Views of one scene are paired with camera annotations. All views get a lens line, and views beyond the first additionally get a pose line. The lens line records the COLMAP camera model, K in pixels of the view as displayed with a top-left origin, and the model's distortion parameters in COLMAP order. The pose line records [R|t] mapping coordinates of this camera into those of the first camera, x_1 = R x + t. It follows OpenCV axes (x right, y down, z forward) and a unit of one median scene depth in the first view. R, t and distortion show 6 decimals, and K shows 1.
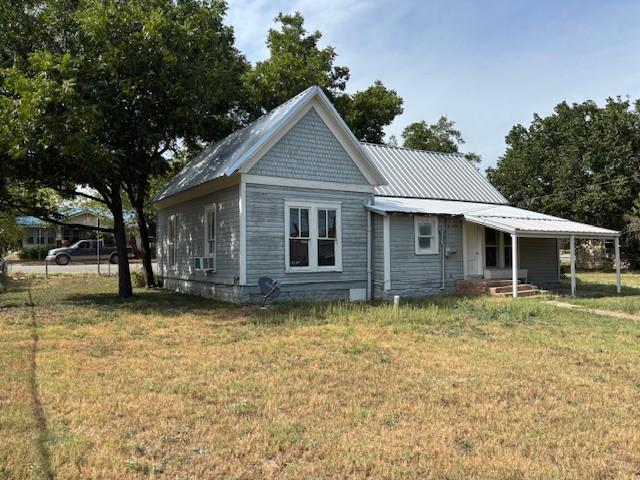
lens RADIAL K [[481.6, 0, 318.4], [0, 481.6, 241.4], [0, 0, 1]] dist [0.045012, -0.061101]
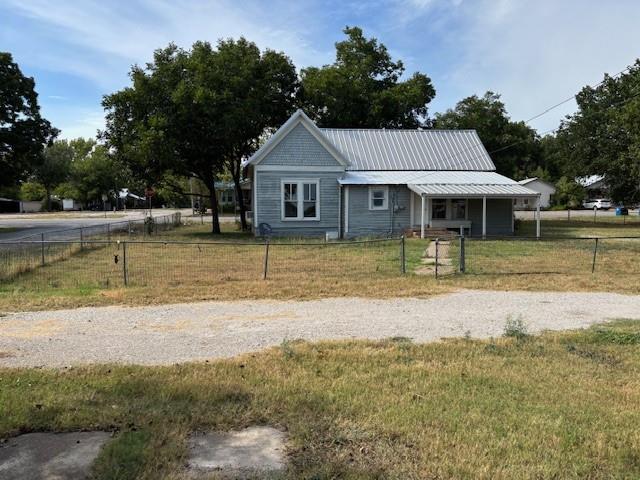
lens RADIAL K [[481.6, 0, 318.4], [0, 481.6, 241.4], [0, 0, 1]] dist [0.045012, -0.061101]
pose [[0.919259, 0.030098, -0.392500, 0.691281], [0.008594, 0.995301, 0.096450, -0.026399], [0.393559, -0.092036, 0.914681, -0.523373]]
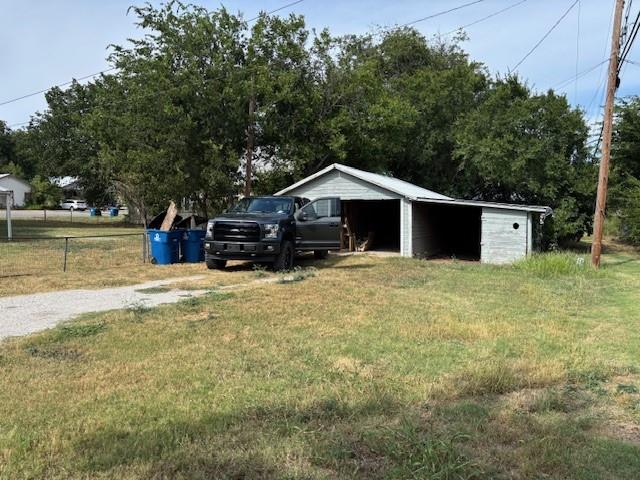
lens RADIAL K [[481.6, 0, 318.4], [0, 481.6, 241.4], [0, 0, 1]] dist [0.045012, -0.061101]
pose [[0.837150, -0.001358, 0.546972, 0.718151], [-0.047583, 0.996025, 0.075300, -0.025623], [-0.544900, -0.089064, 0.833757, -0.523595]]
